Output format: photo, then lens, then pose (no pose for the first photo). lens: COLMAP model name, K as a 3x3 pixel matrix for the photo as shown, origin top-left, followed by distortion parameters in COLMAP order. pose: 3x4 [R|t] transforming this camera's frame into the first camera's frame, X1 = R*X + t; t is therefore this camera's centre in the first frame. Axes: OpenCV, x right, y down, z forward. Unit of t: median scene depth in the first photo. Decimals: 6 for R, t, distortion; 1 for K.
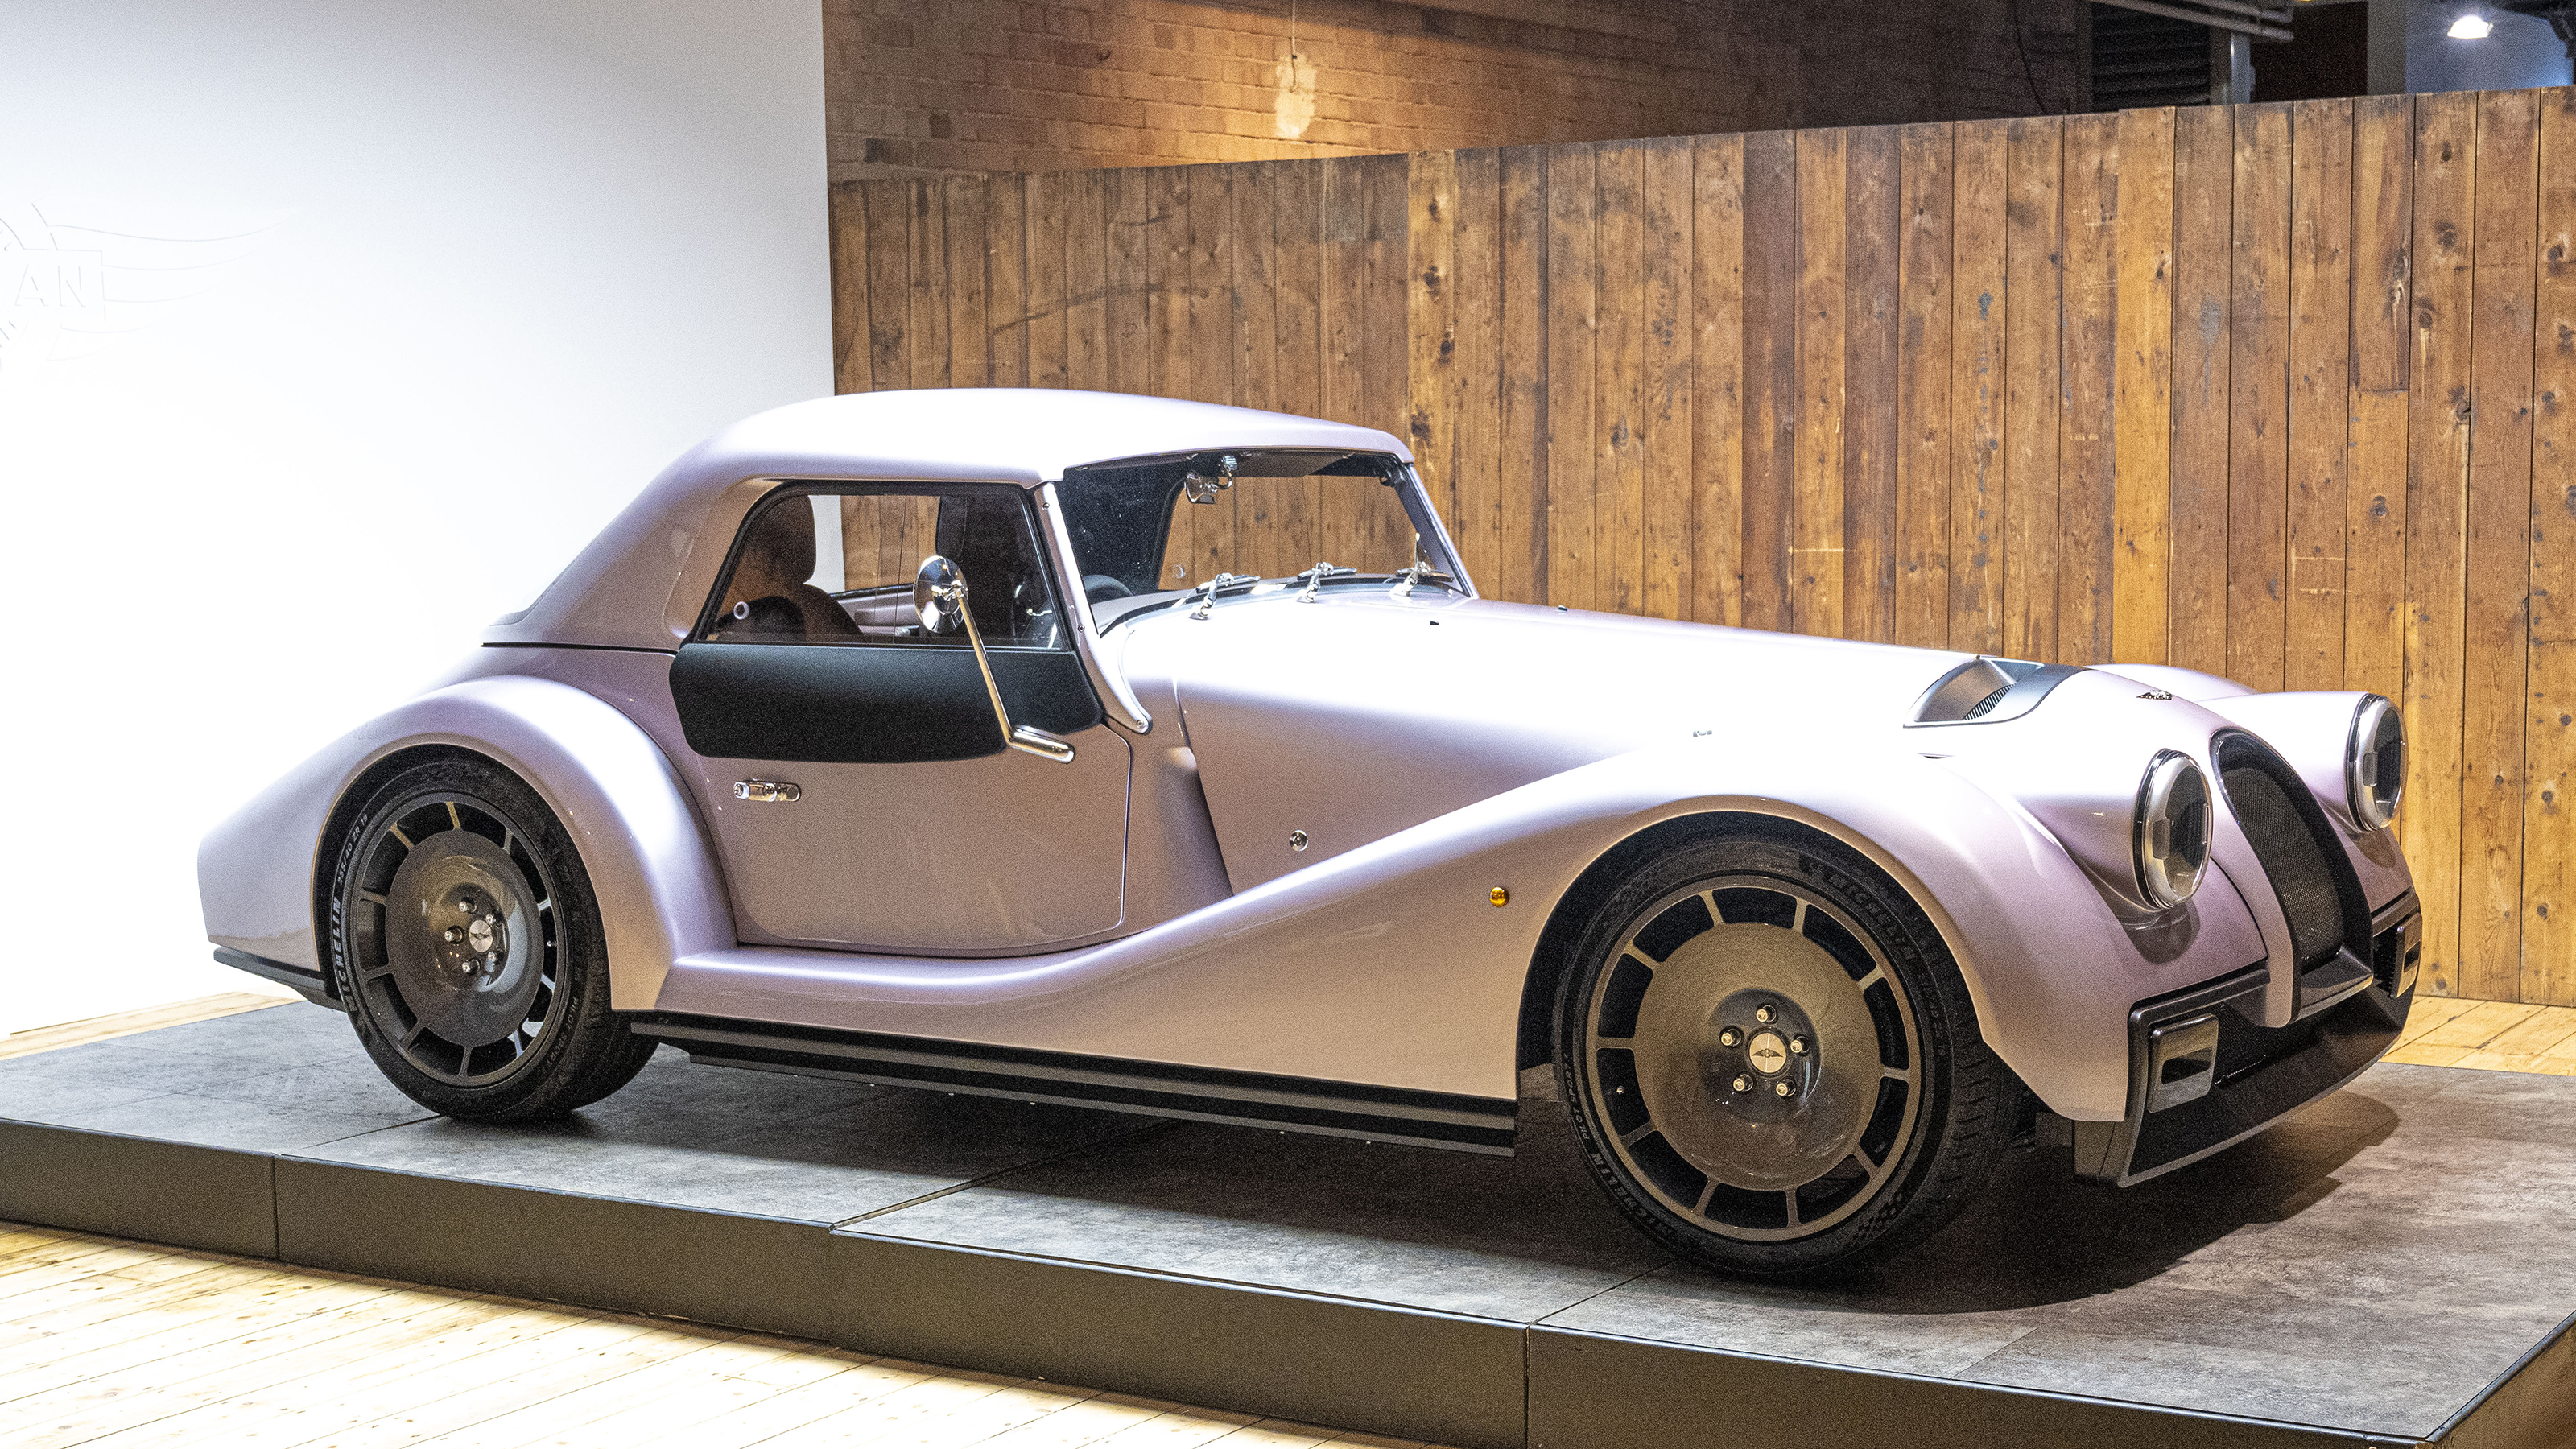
lens RADIAL K [[3642.7, 0, 1288.0], [0, 3642.7, 724.5], [0, 0, 1]] dist [0.013136, -0.017388]
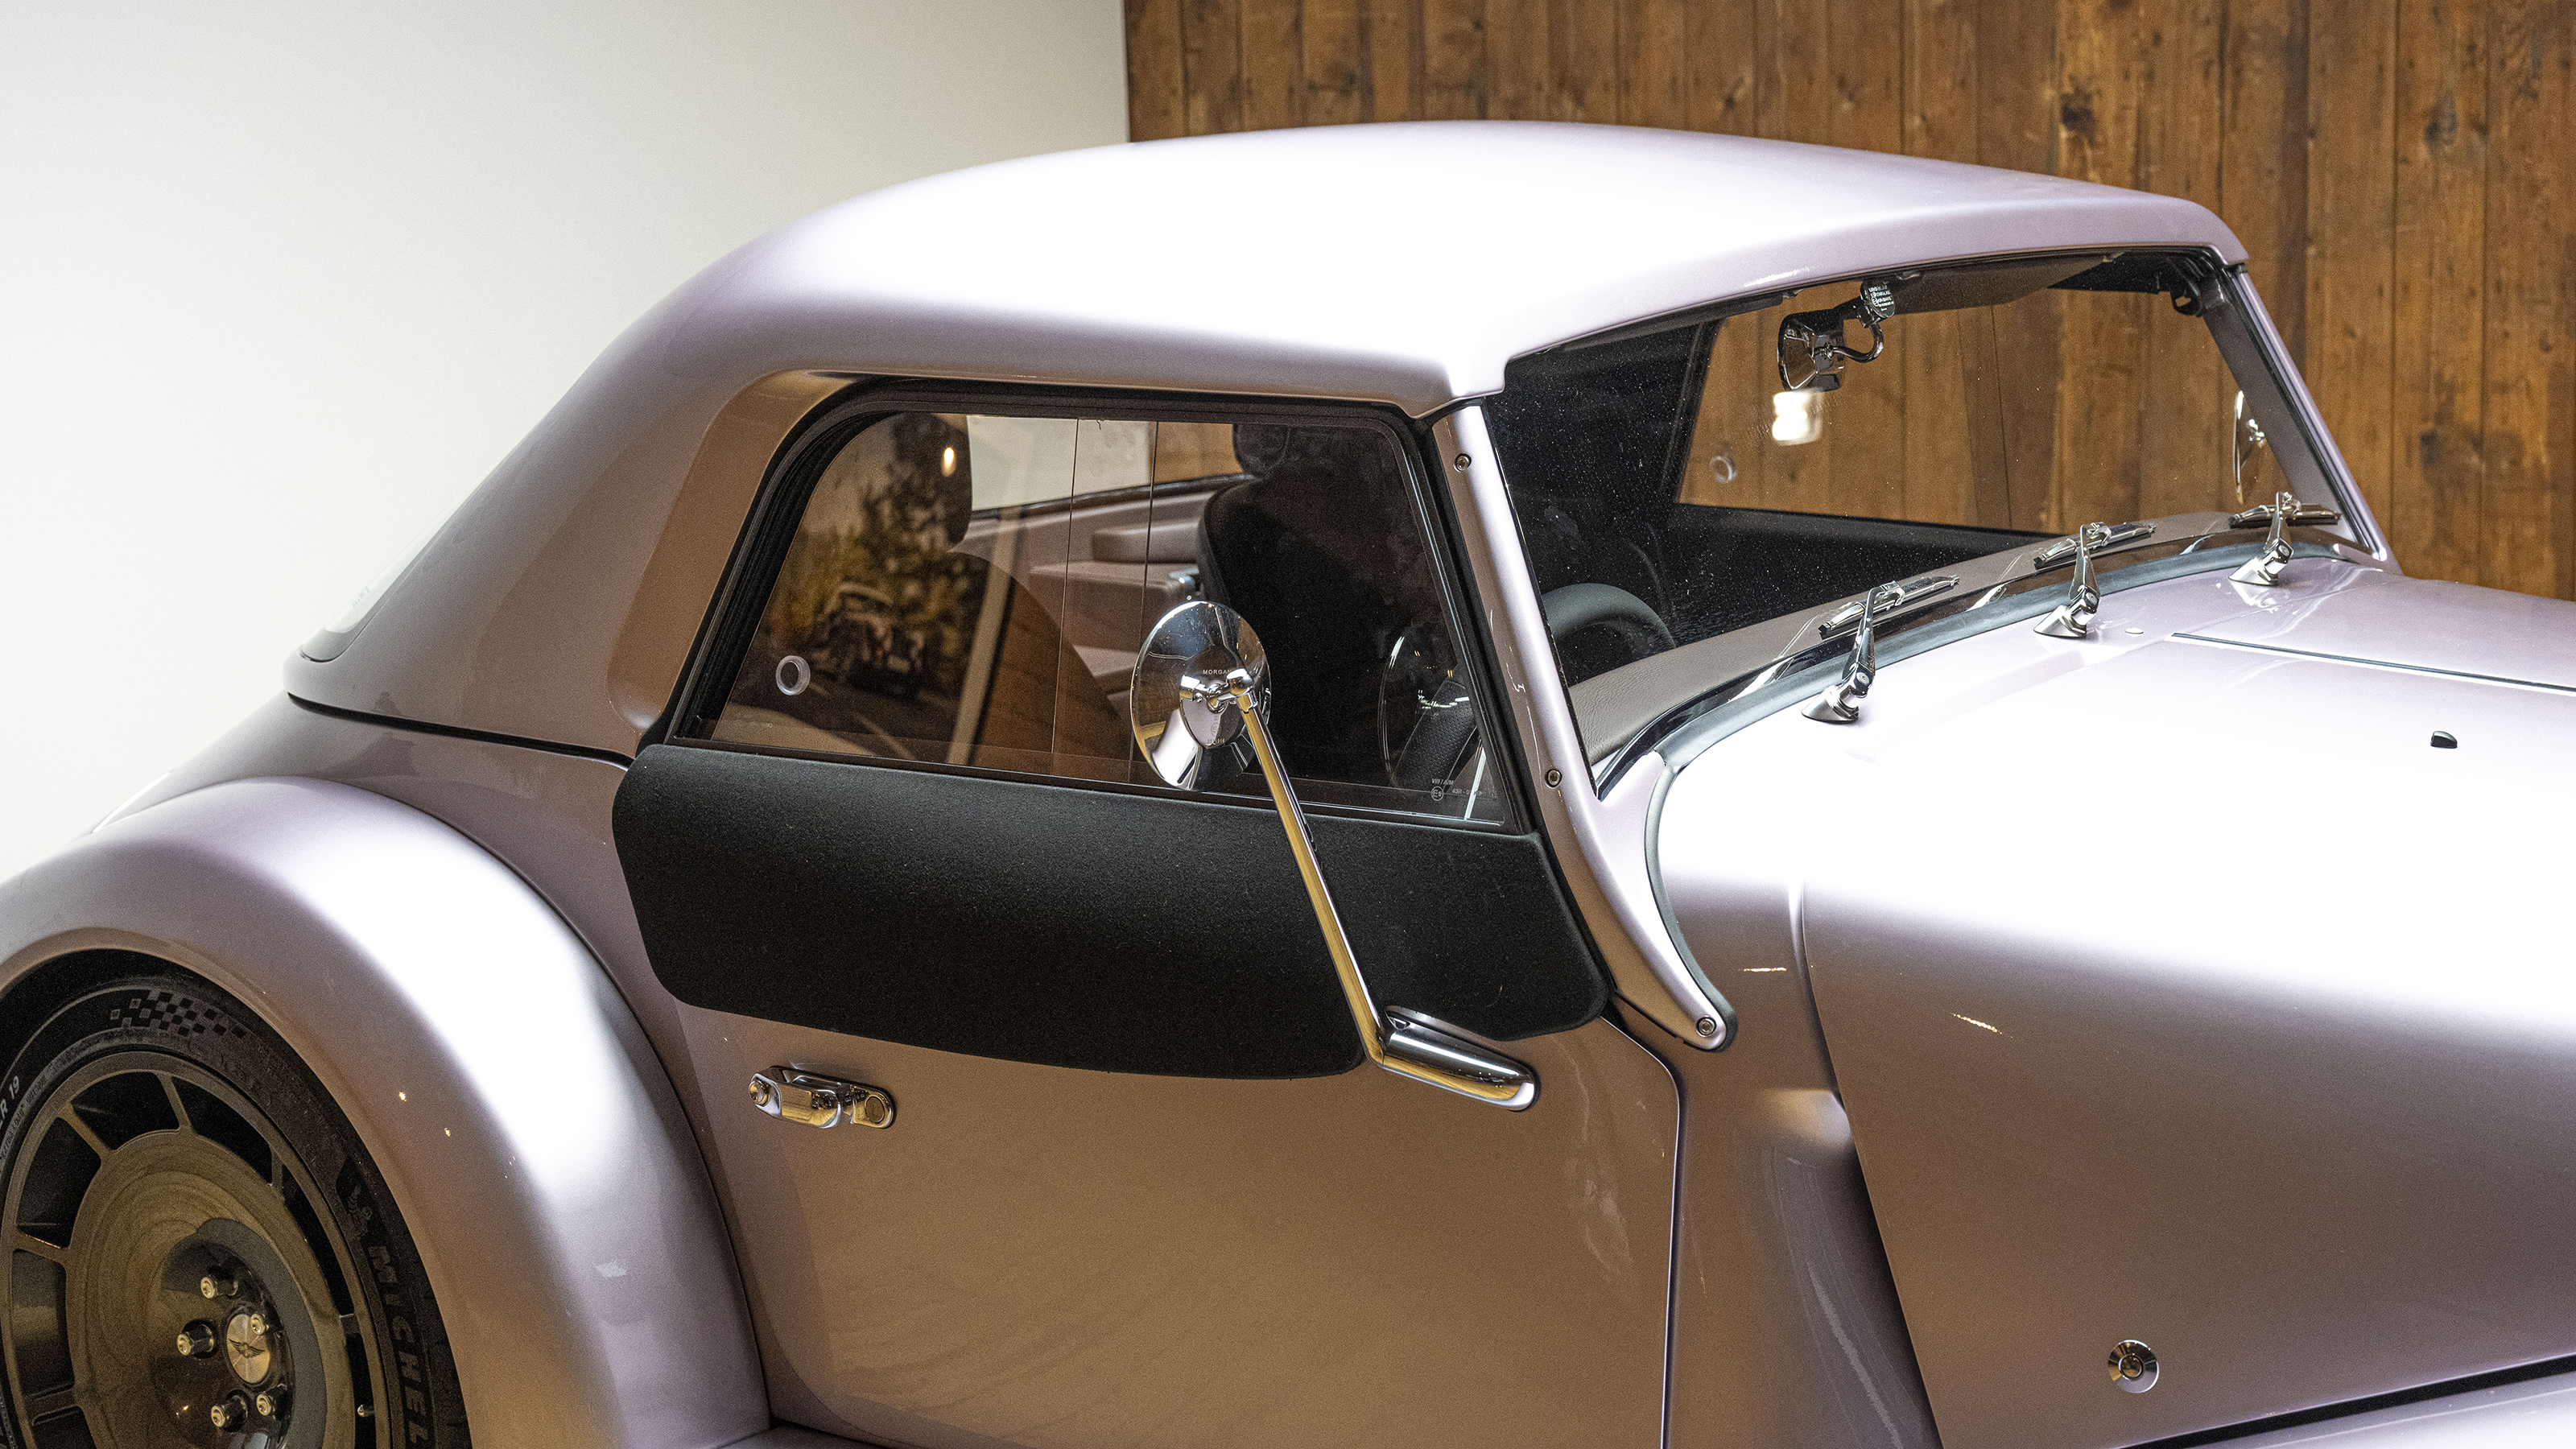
lens RADIAL K [[3892.1, 0, 1279.7], [0, 3892.1, 589.6], [0, 0, 1]] dist [0.088096, -0.075850]
pose [[0.993923, -0.003390, -0.110022, -0.036314], [0.010020, 0.998162, 0.059762, -0.066611], [0.109617, -0.060501, 0.992131, 0.527195]]
